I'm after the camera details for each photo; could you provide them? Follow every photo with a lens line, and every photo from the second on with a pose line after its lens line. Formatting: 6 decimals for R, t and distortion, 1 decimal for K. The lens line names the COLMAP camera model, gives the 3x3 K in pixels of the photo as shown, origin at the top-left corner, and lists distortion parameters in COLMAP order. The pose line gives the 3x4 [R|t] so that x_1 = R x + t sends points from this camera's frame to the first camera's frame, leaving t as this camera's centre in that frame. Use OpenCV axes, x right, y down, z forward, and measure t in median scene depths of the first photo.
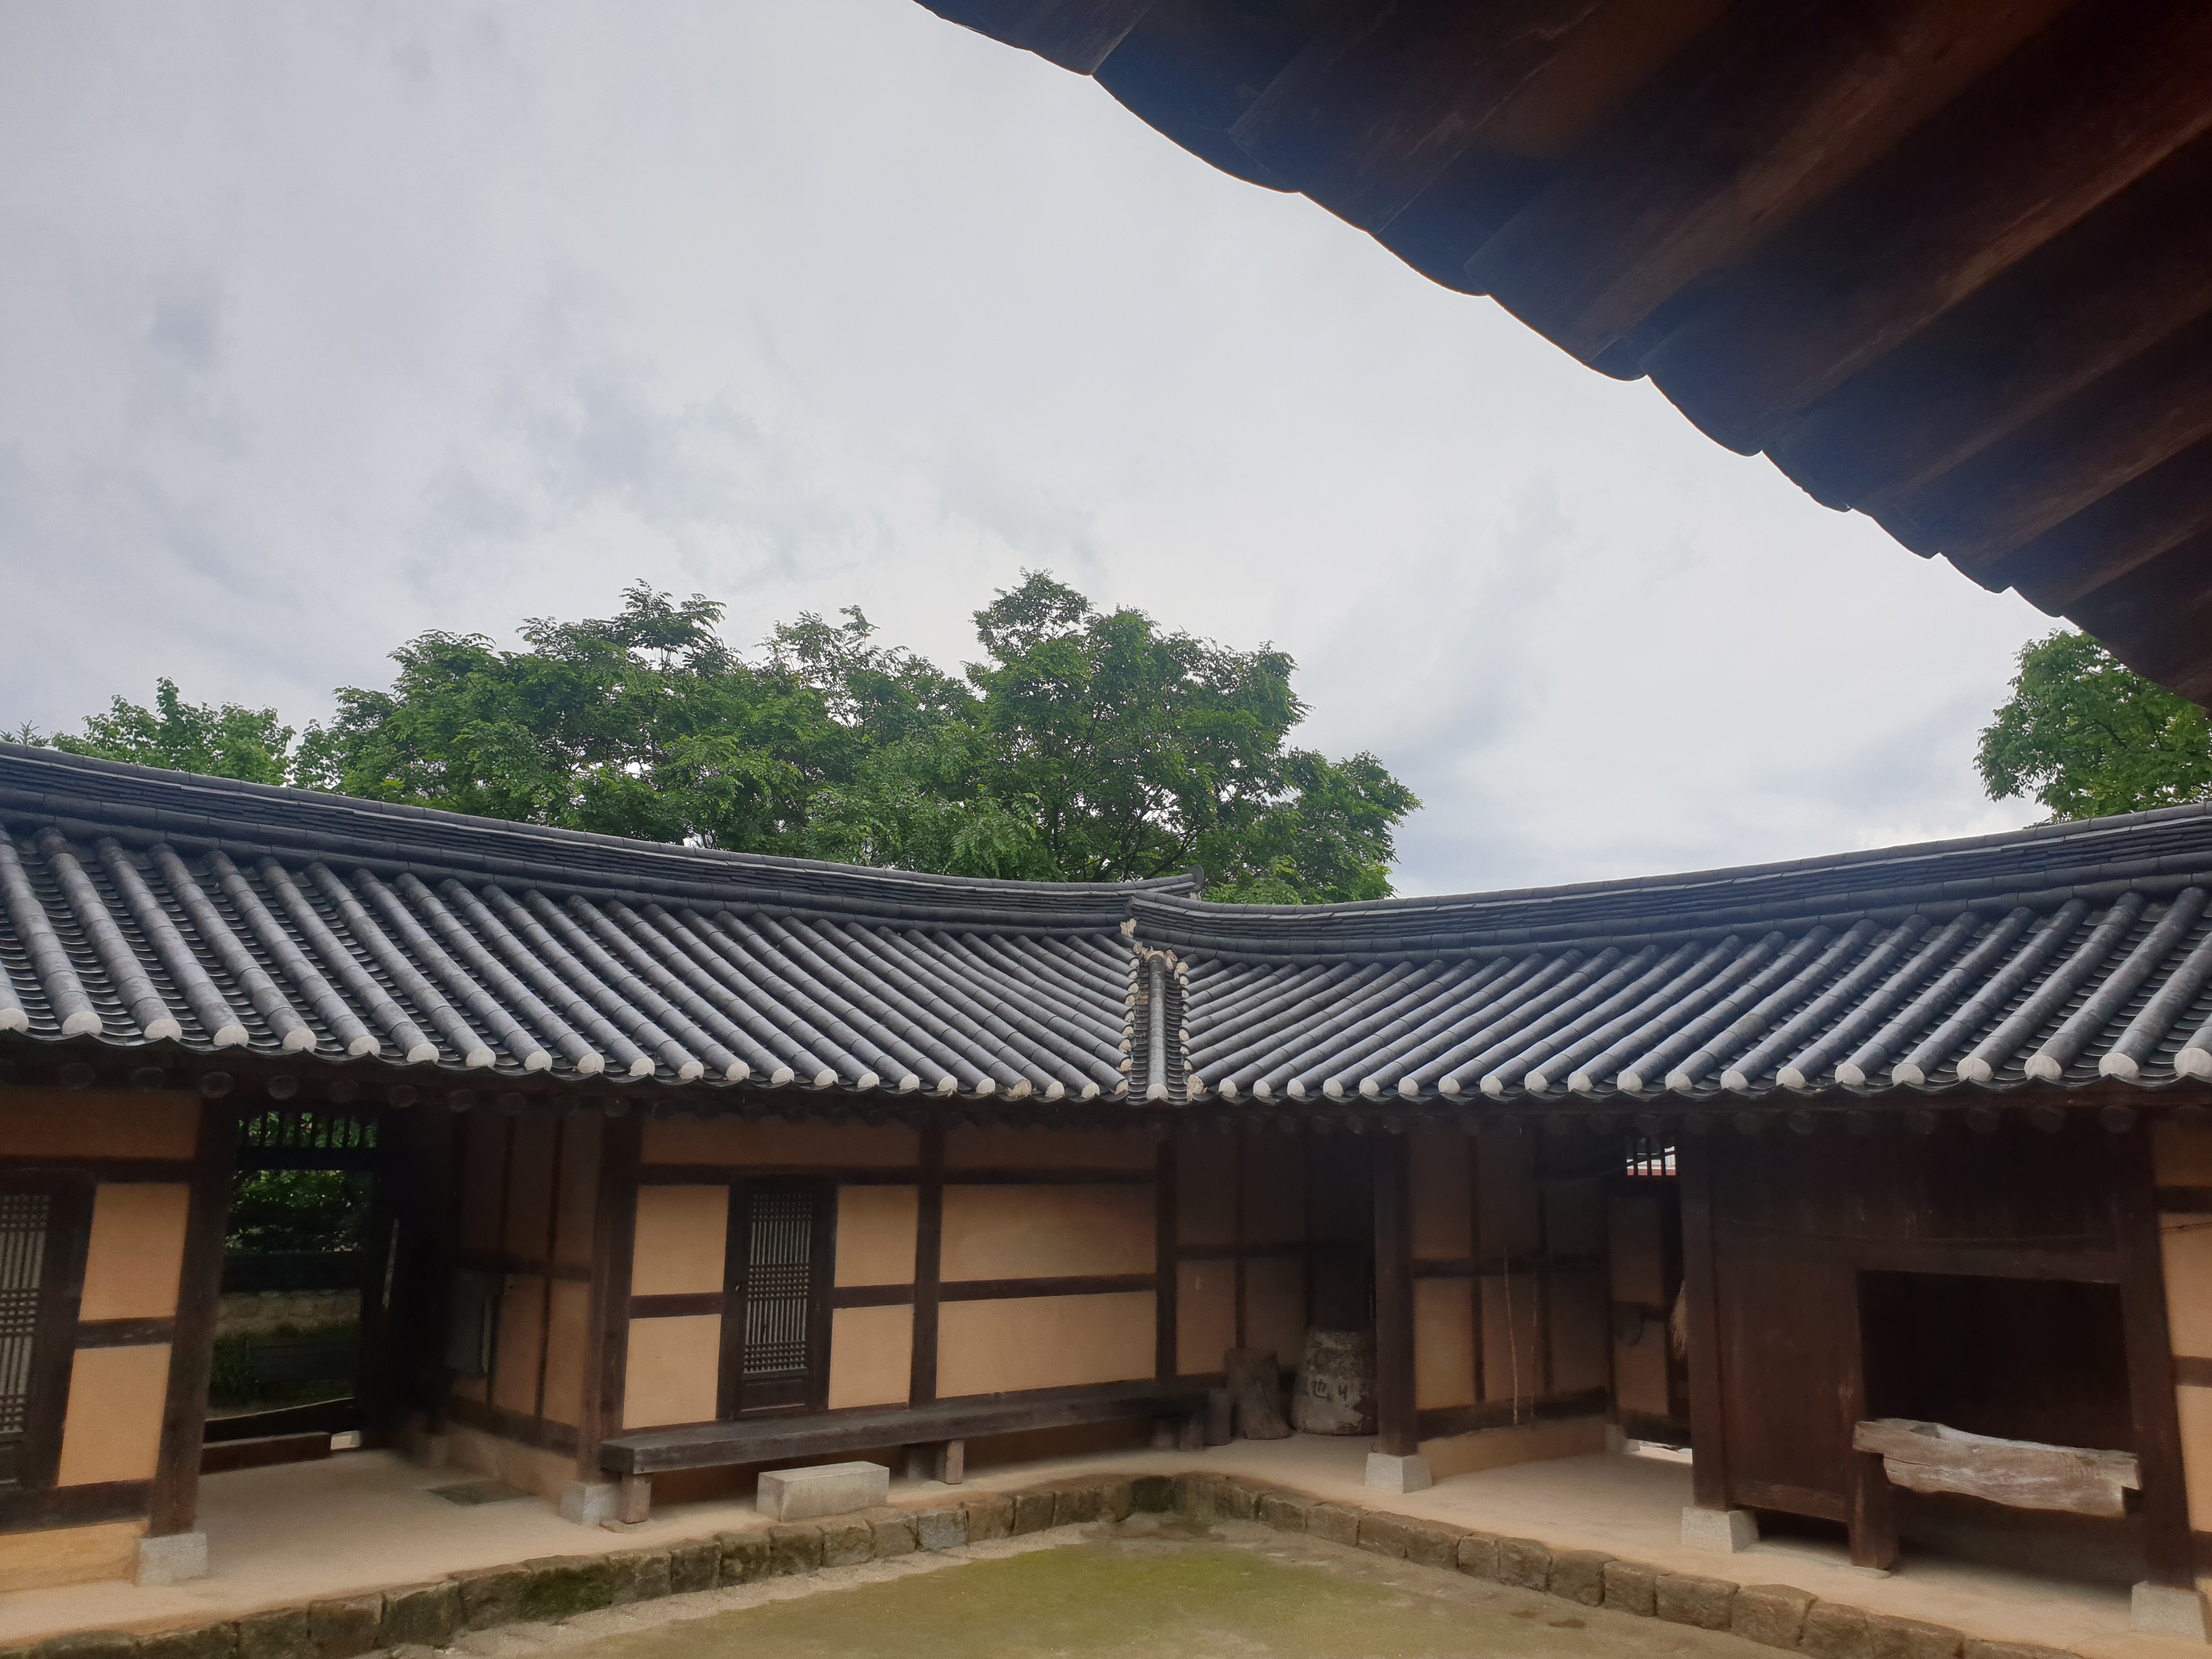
lens RADIAL K [[1727.6, 0, 1142.5], [0, 1727.6, 877.3], [0, 0, 1]] dist [0.071665, 0.002152]
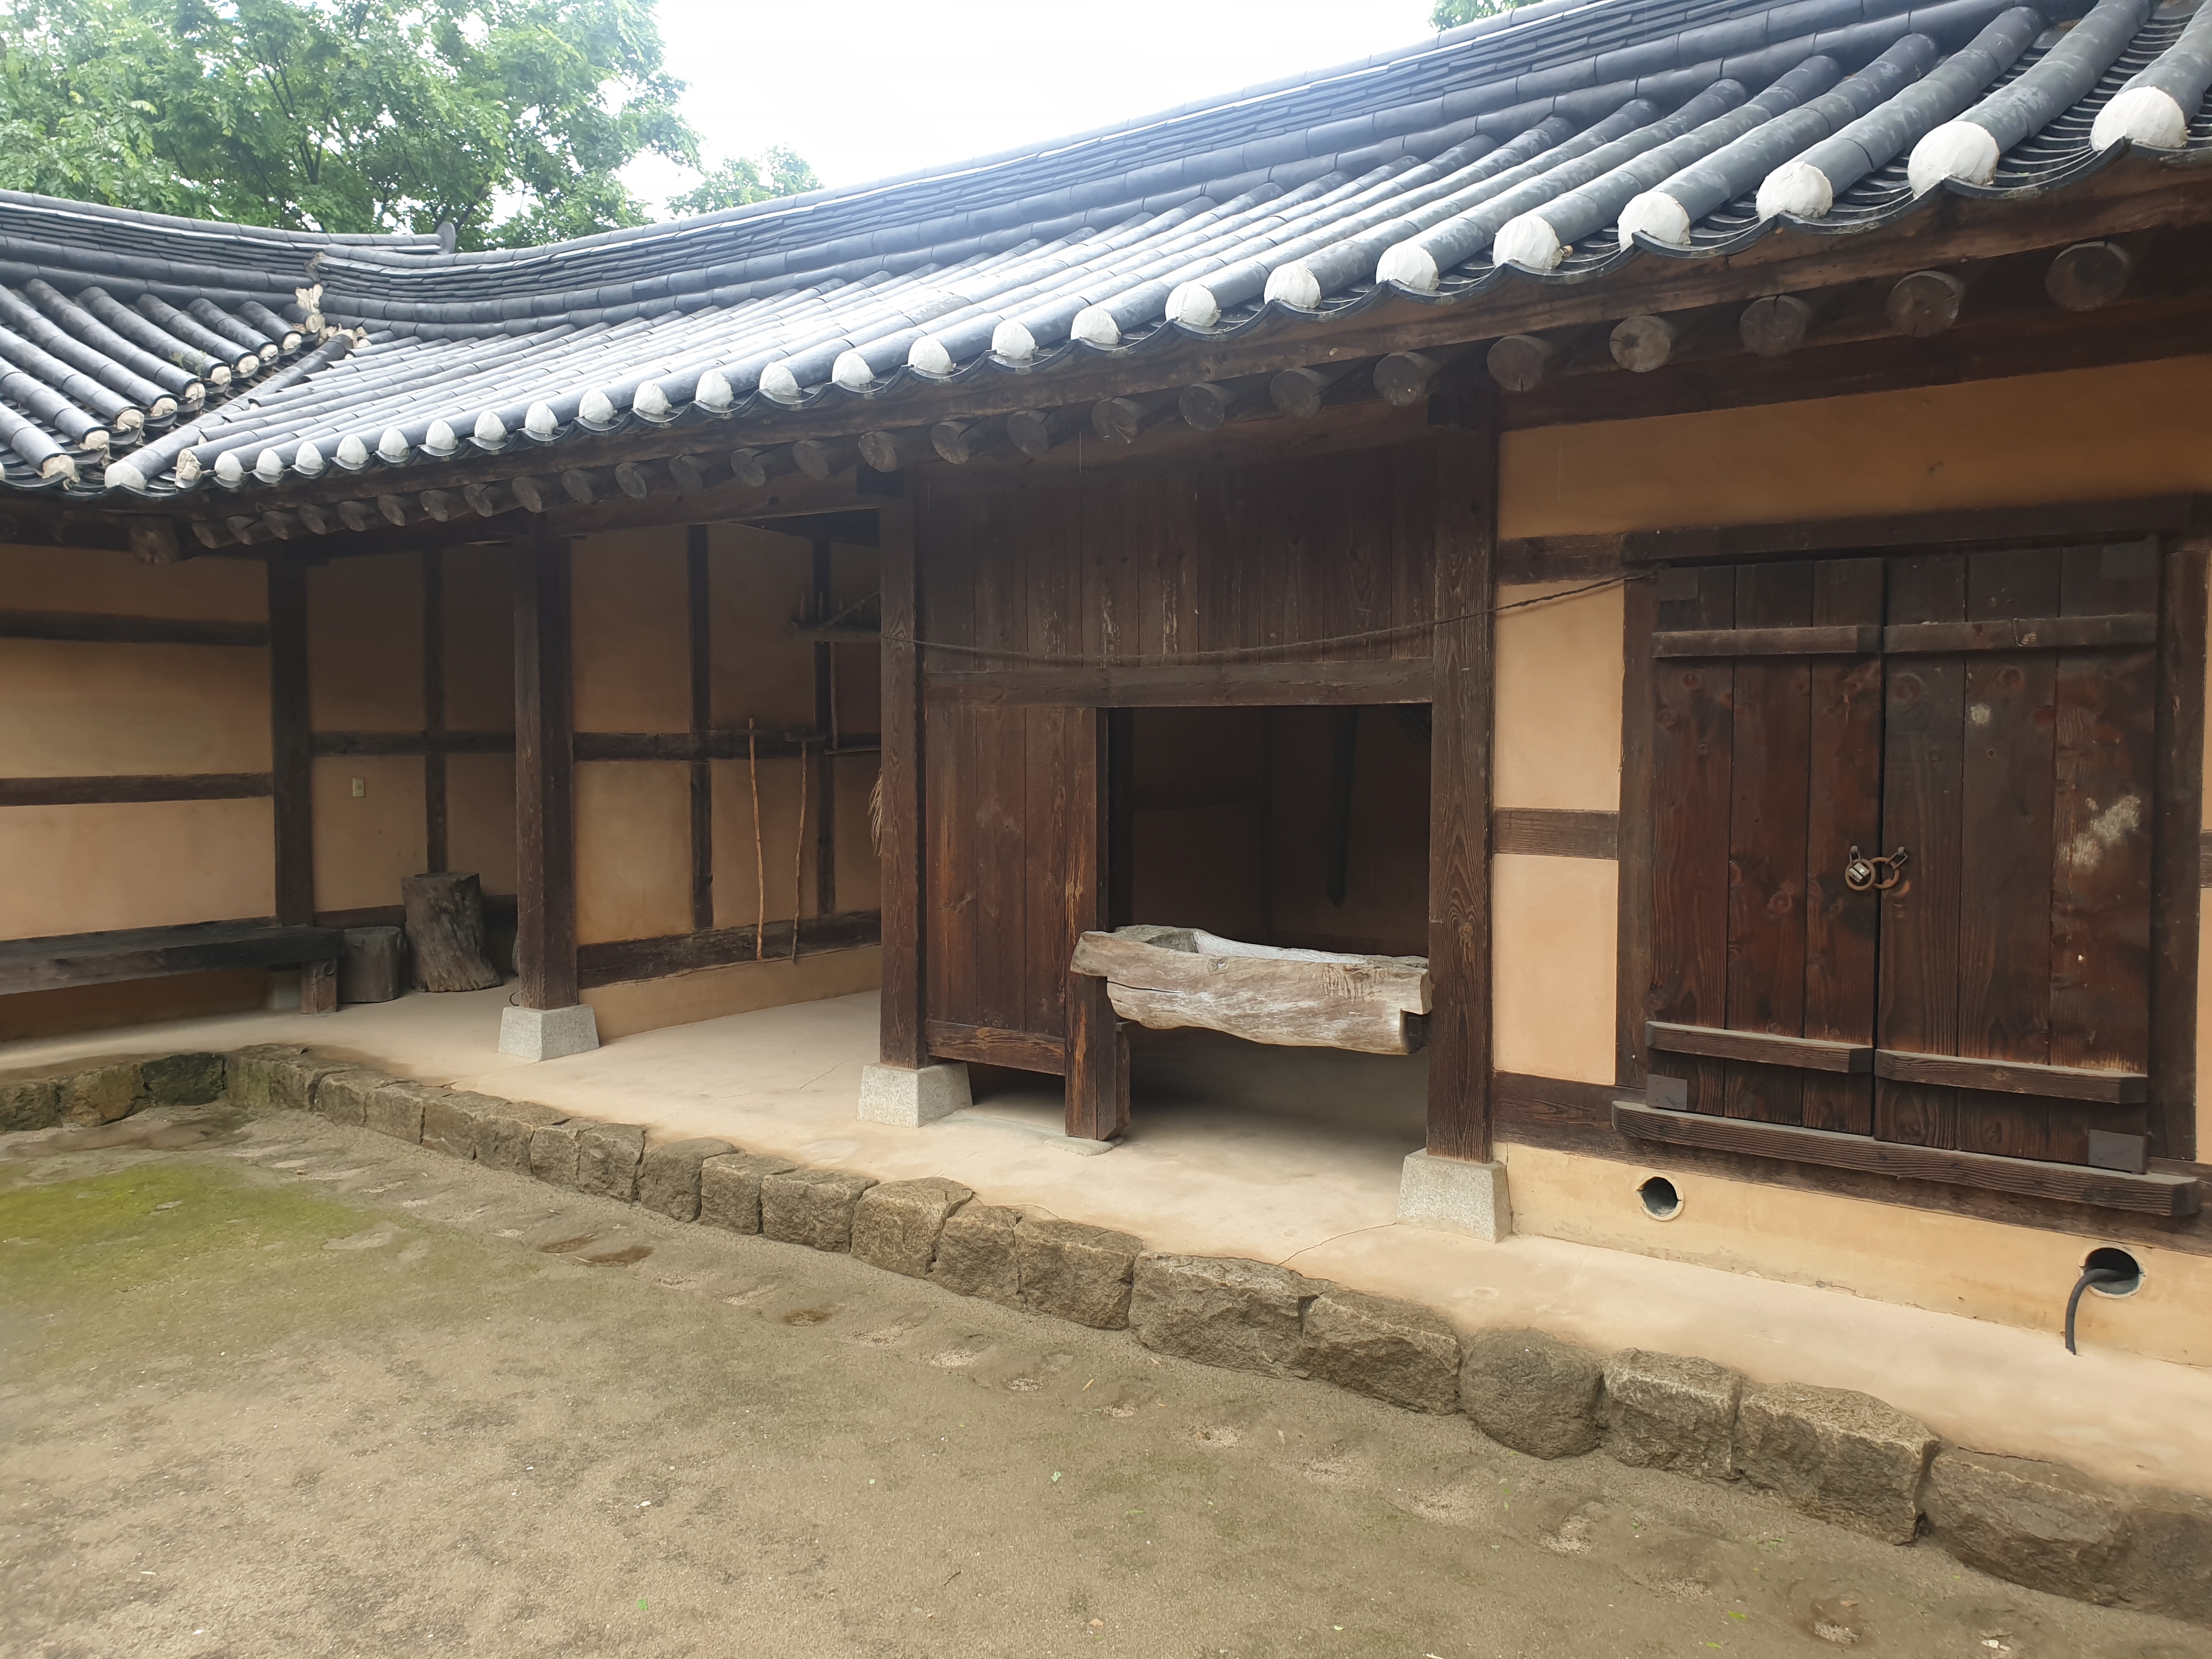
lens RADIAL K [[1677.6, 0, 1092.7], [0, 1677.6, 805.3], [0, 0, 1]] dist [0.115384, -0.138915]
pose [[0.986360, -0.022819, 0.163014, 0.262140], [-0.012833, 0.976670, 0.214364, 0.109083], [-0.164102, -0.213532, 0.963055, 0.344617]]
